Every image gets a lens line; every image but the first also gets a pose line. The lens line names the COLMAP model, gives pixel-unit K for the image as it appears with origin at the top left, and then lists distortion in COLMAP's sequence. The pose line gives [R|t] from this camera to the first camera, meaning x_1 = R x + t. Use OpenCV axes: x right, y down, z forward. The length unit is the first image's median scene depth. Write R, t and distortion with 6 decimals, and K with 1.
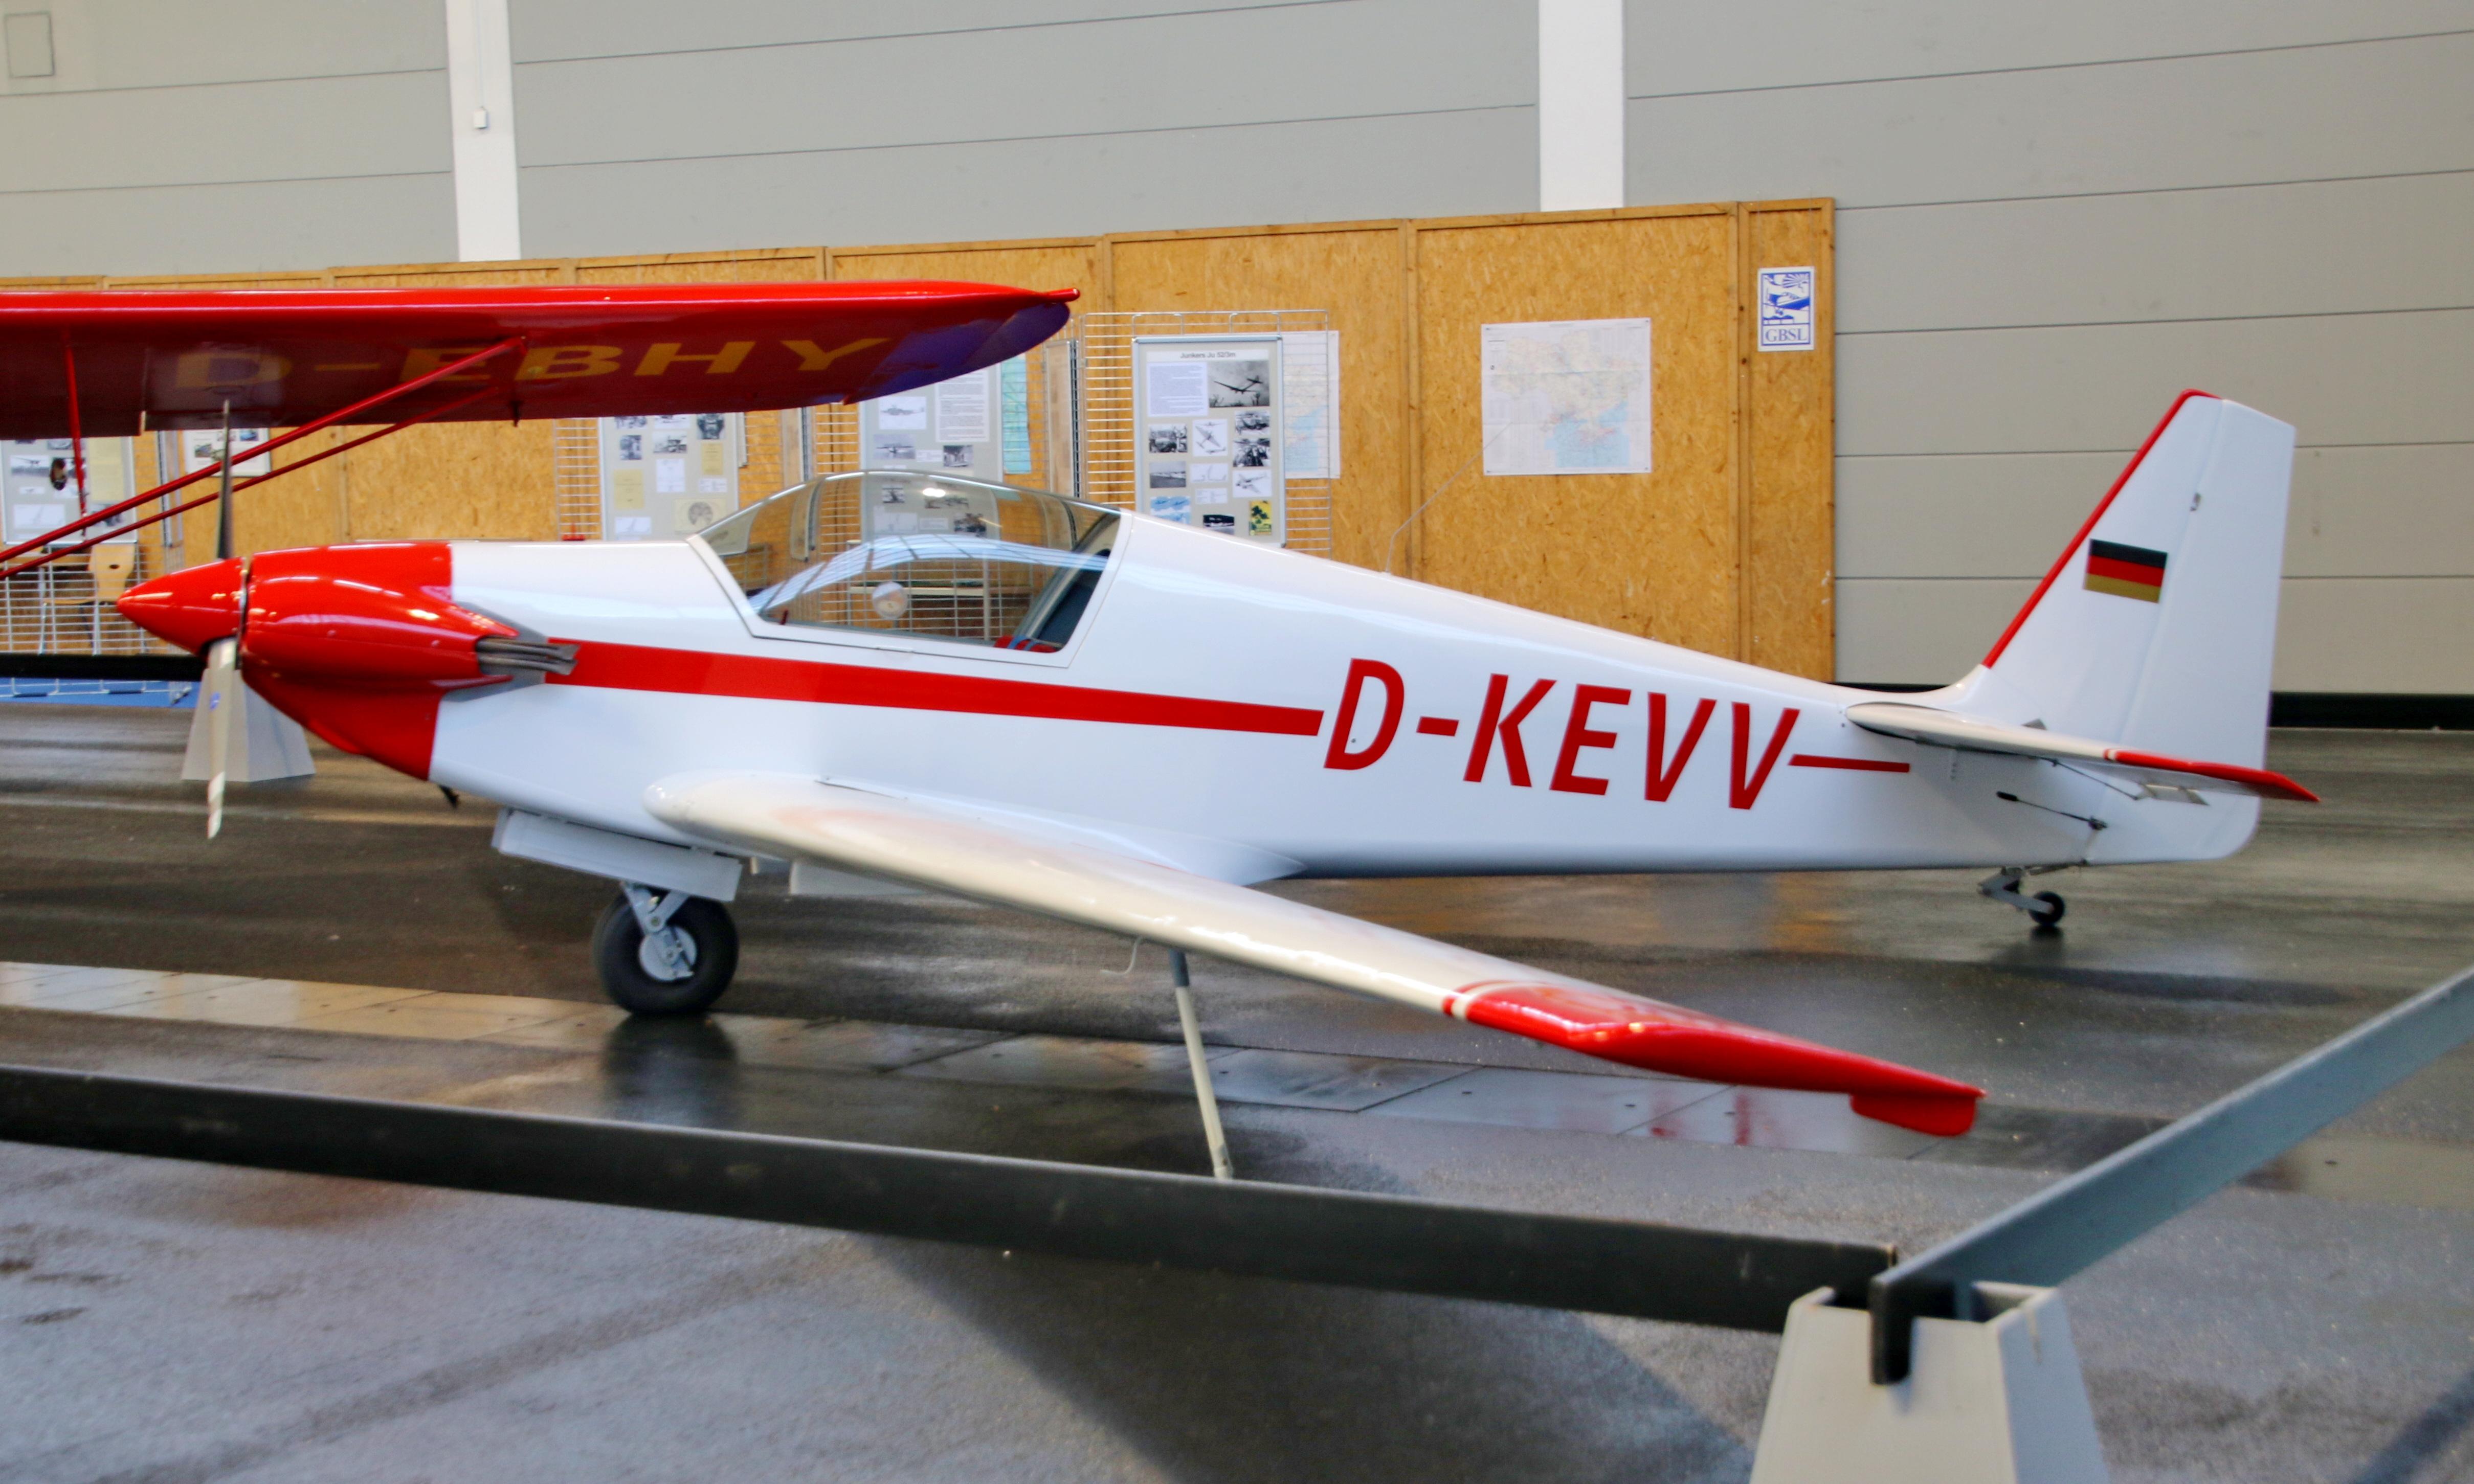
lens RADIAL K [[3662.3, 0, 1237.0], [0, 3662.3, 742.0], [0, 0, 1]] dist [0.126685, 0.038263]
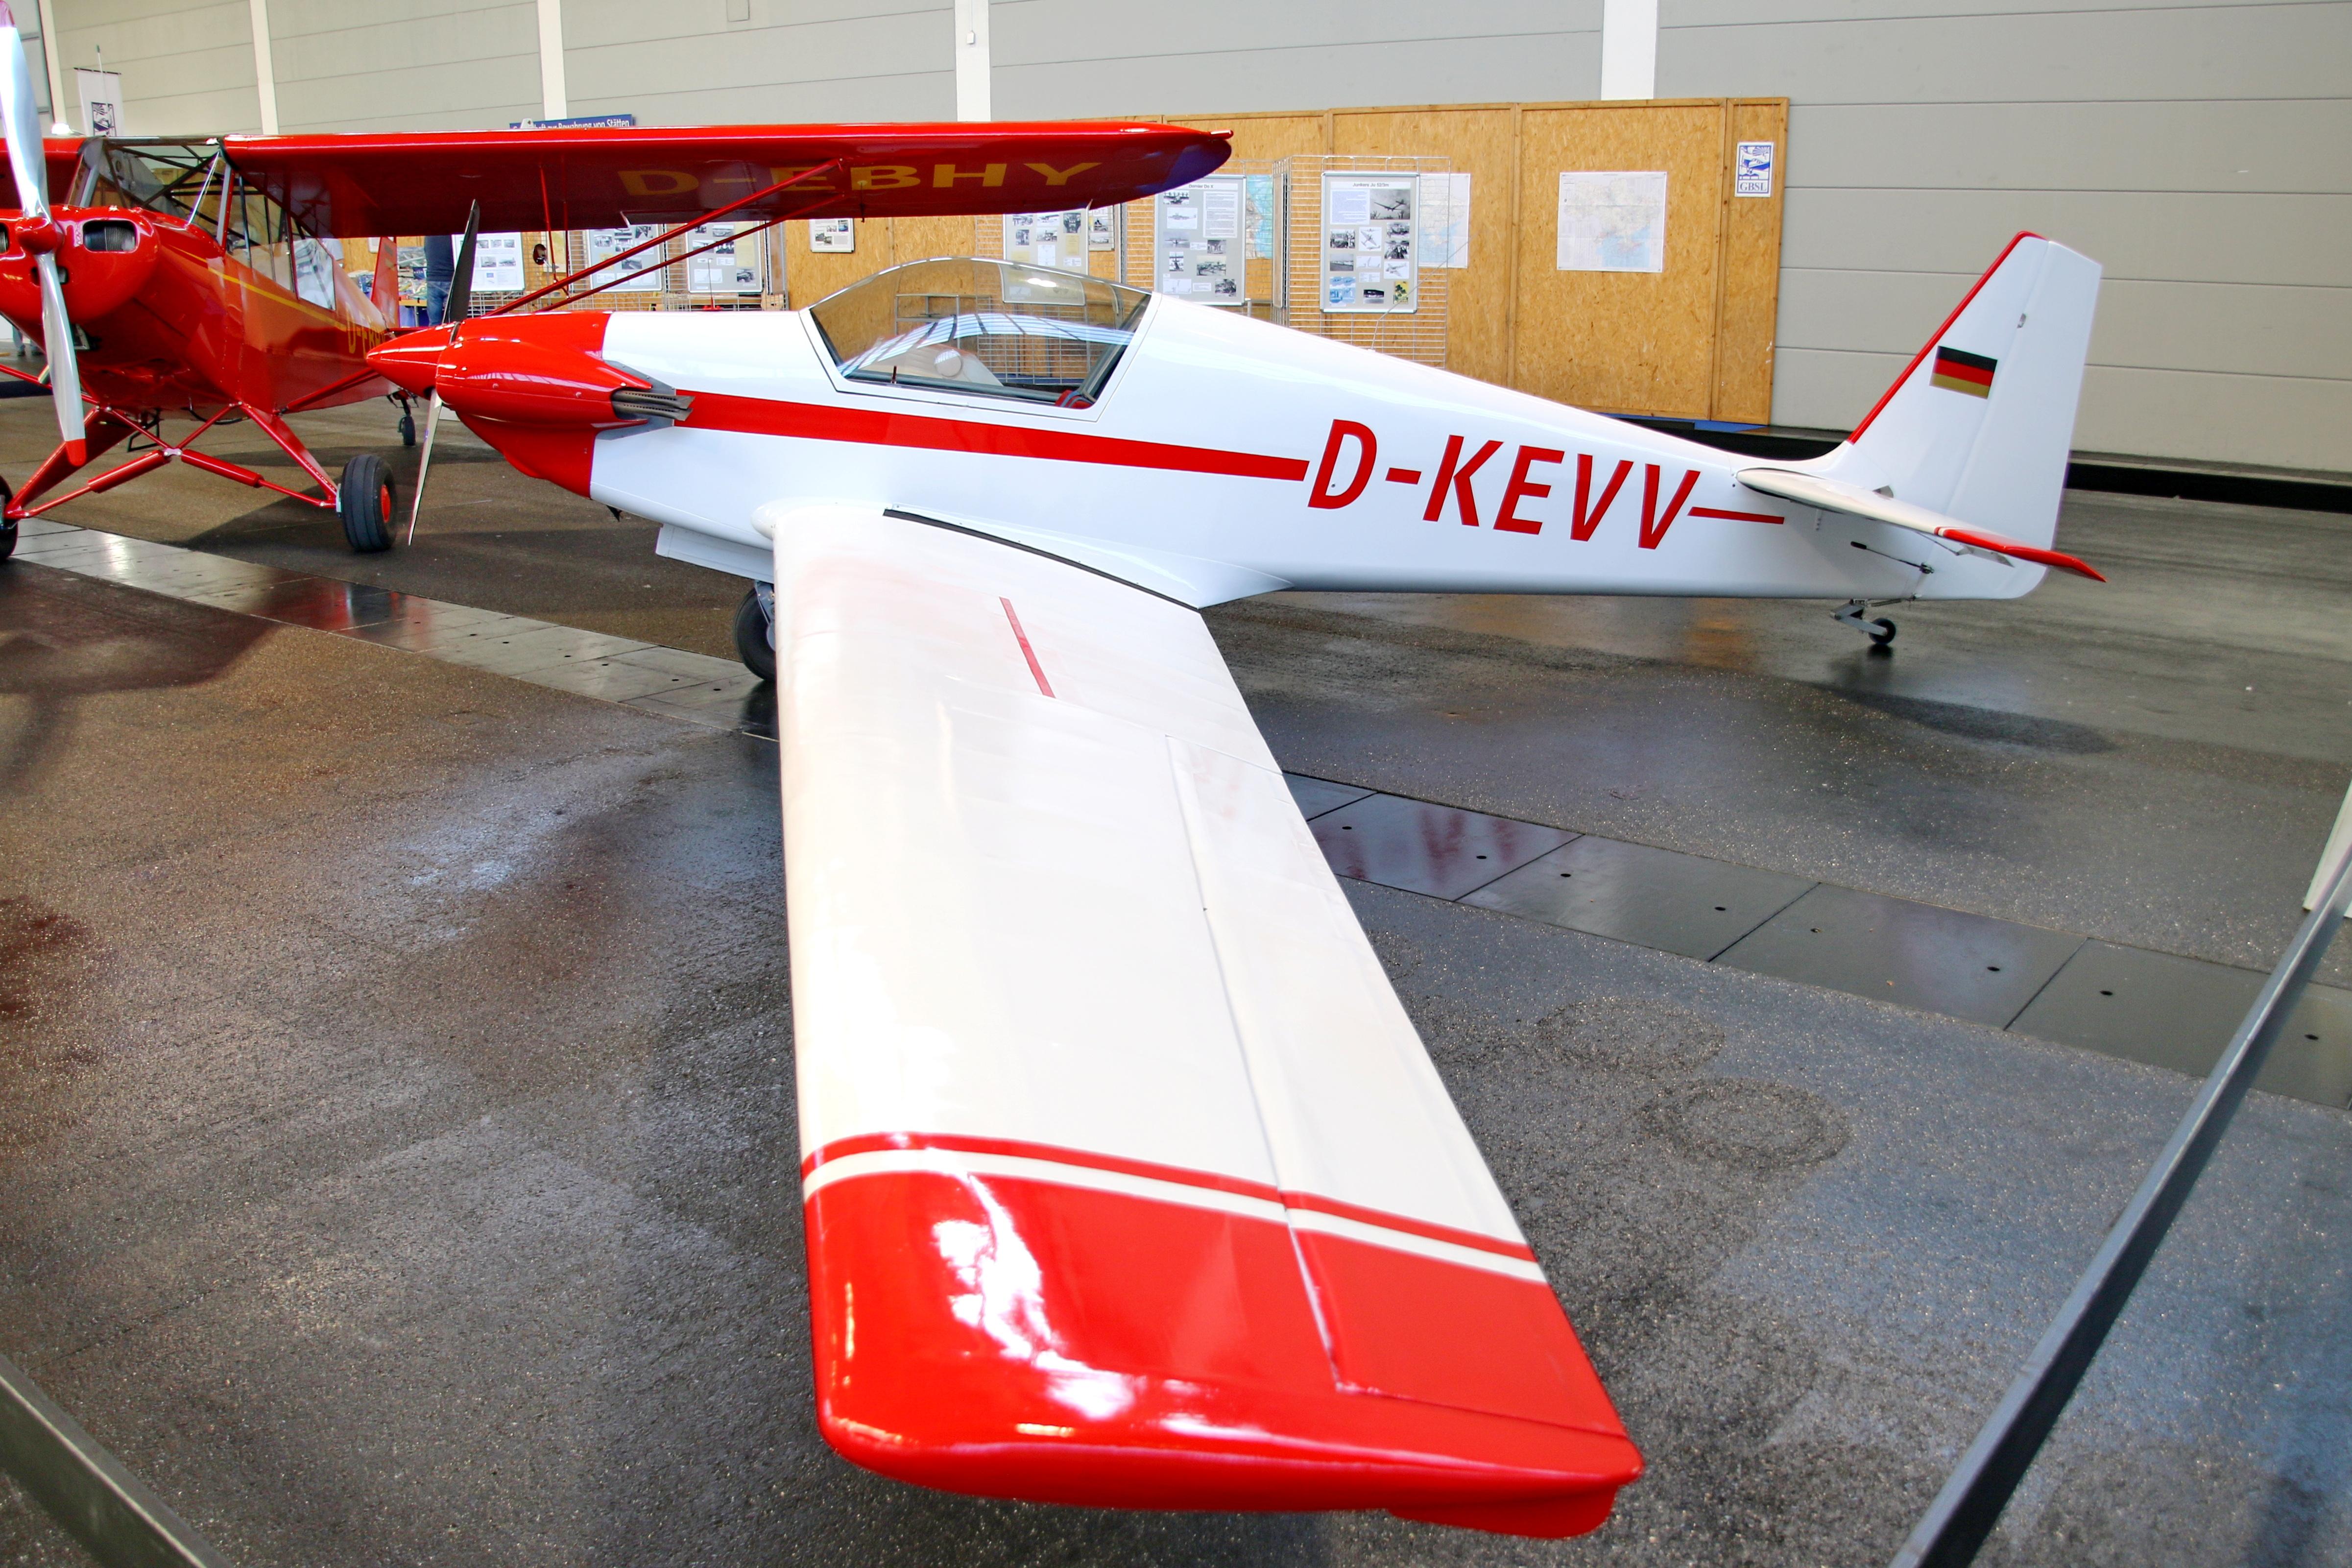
lens RADIAL K [[2092.5, 0, 1176.0], [0, 2092.5, 784.0], [0, 0, 1]] dist [-0.156354, 0.090680]
pose [[0.991897, 0.054266, -0.114868, 0.023900], [-0.033342, 0.983681, 0.176804, -0.008720], [0.122588, -0.171542, 0.977520, 0.102696]]
